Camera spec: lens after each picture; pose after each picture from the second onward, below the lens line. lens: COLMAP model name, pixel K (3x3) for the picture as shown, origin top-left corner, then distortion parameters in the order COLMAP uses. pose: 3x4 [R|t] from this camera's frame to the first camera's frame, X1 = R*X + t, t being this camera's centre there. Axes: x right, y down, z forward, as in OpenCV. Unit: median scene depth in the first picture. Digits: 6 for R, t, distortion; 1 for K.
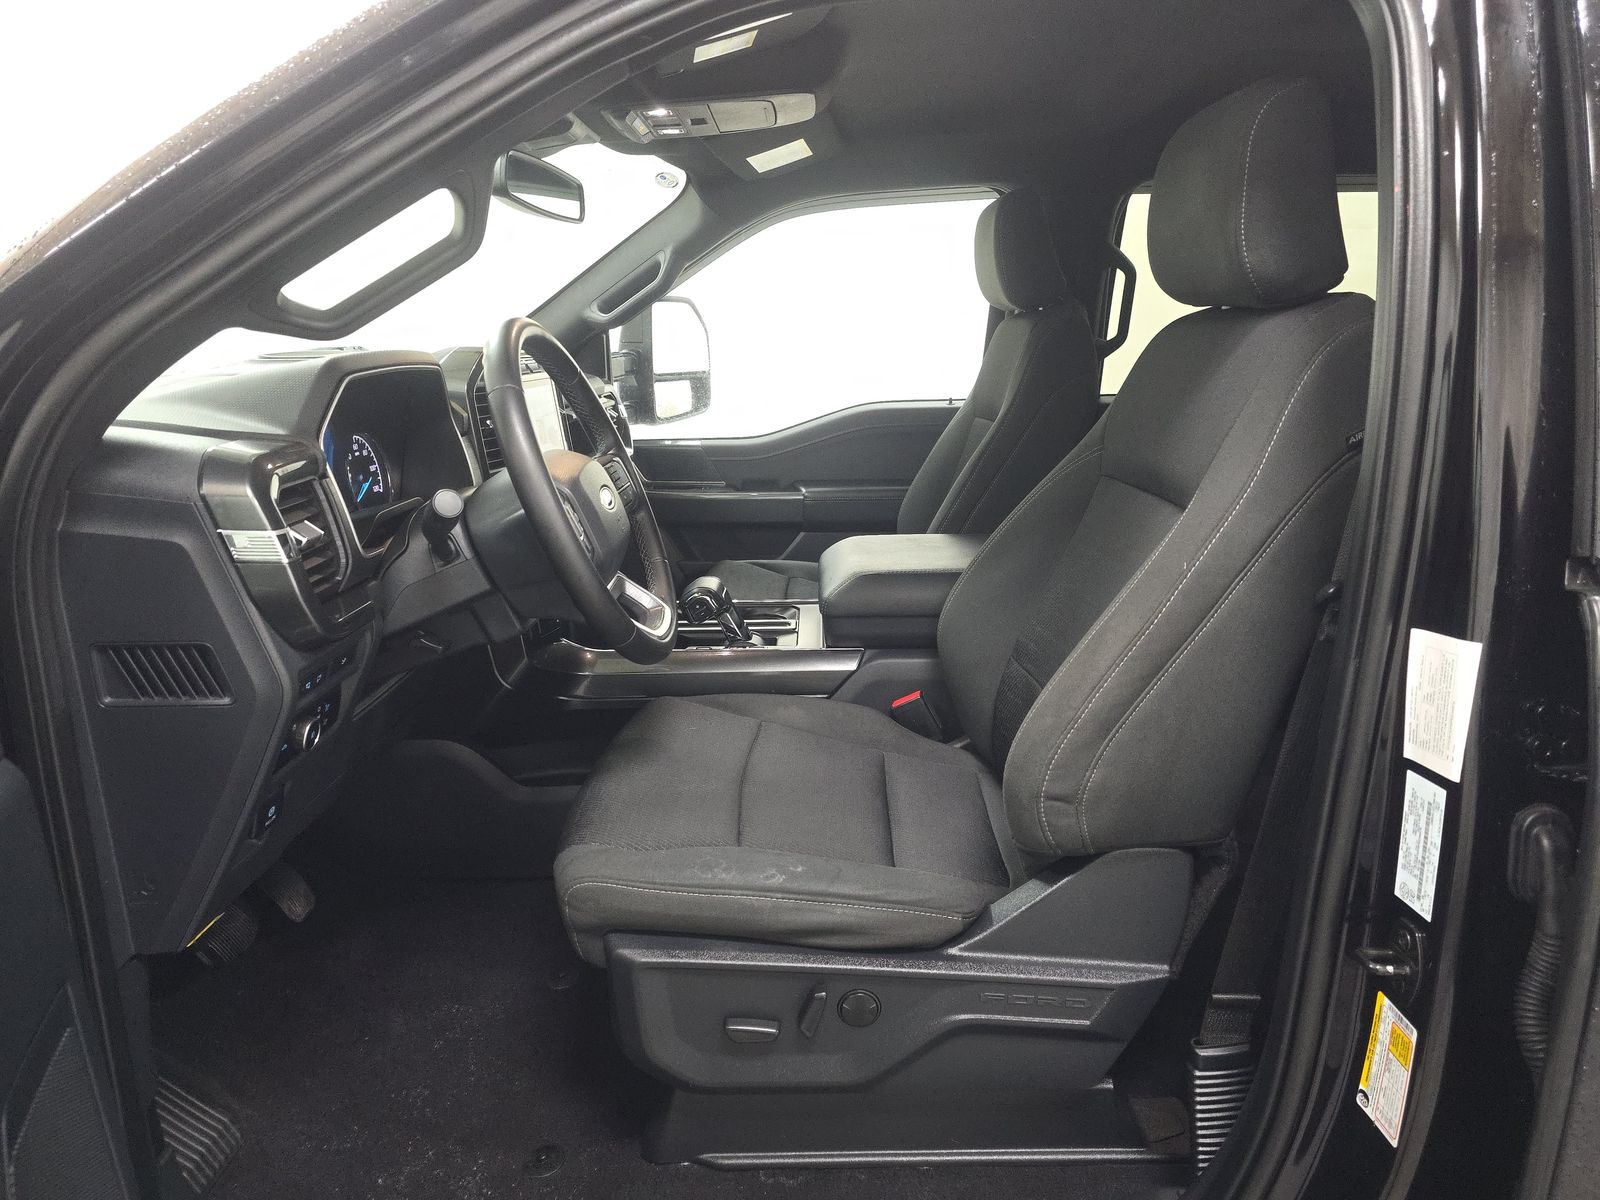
lens RADIAL K [[1059.1, 0, 800.0], [0, 1059.1, 600.0], [0, 0, 1]] dist [-0.001623, -0.002178]
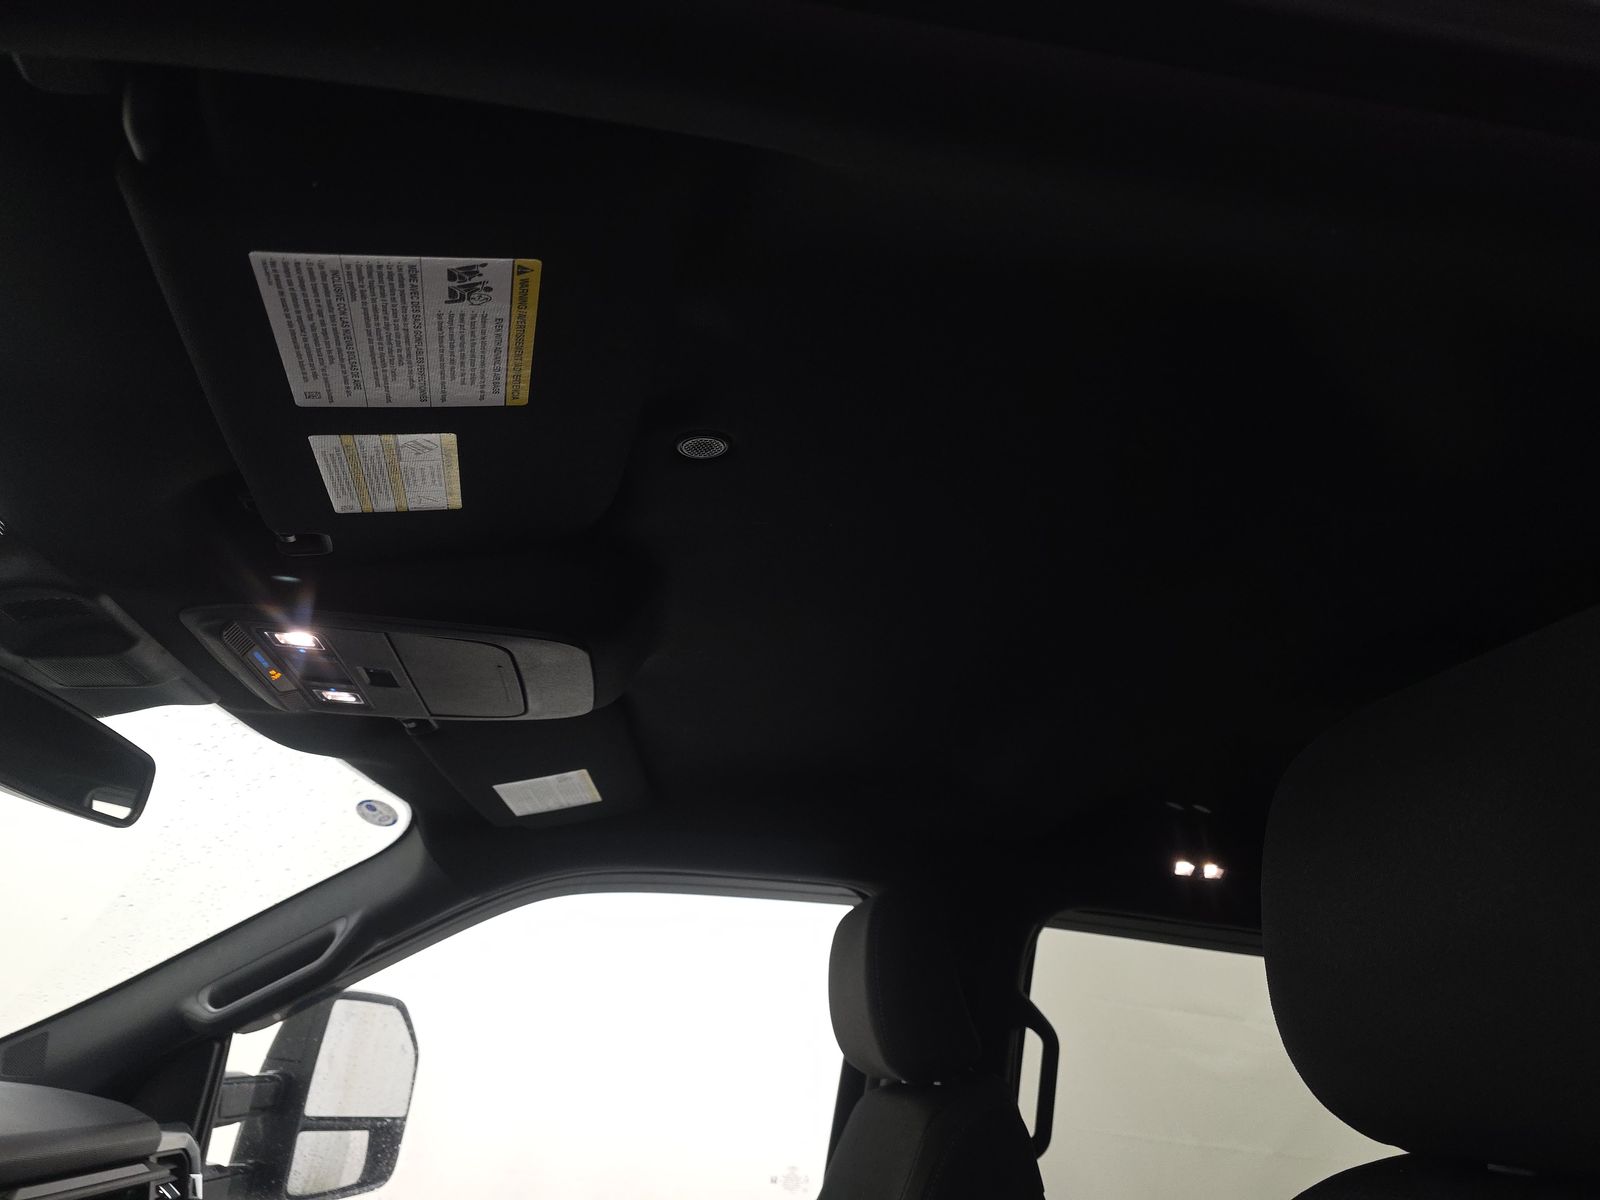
lens RADIAL K [[1059.1, 0, 800.0], [0, 1059.1, 600.0], [0, 0, 1]] dist [-0.001623, -0.002178]
pose [[0.980719, 0.158111, 0.114854, 0.034362], [-0.054840, 0.786765, -0.614811, -0.105792], [-0.187571, 0.596658, 0.780267, 0.345734]]
